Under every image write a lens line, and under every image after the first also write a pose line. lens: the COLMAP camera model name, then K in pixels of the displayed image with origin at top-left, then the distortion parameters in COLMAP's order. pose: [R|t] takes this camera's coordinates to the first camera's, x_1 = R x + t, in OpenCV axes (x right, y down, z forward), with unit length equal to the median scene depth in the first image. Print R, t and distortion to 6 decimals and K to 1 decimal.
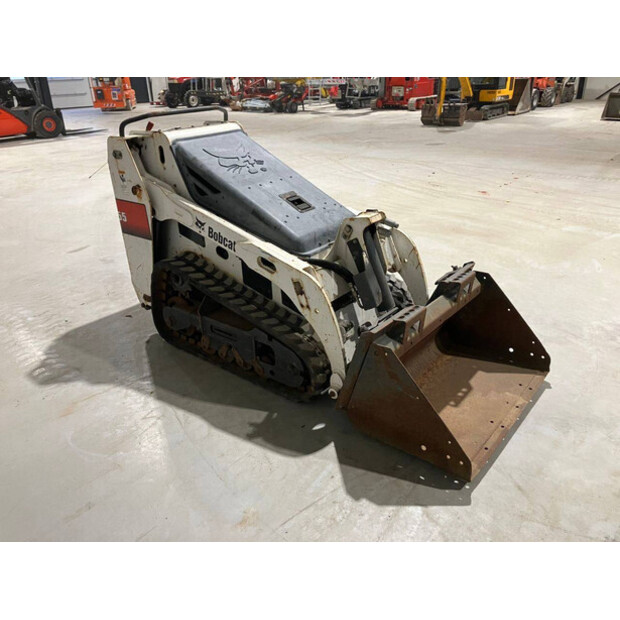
lens RADIAL K [[508.6, 0, 306.7], [0, 508.6, 310.3], [0, 0, 1]] dist [0.027100, -0.033928]
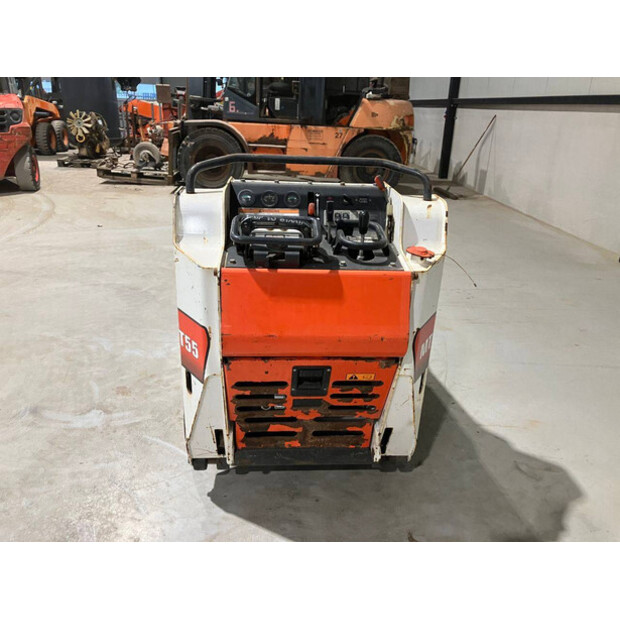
lens RADIAL K [[508.6, 0, 313.9], [0, 508.6, 306.6], [0, 0, 1]] dist [0.027100, -0.033928]
pose [[-0.691165, -0.262278, 0.673425, -0.762948], [0.293164, 0.749959, 0.592973, -0.693583], [-0.660565, 0.607266, -0.441455, 1.540295]]
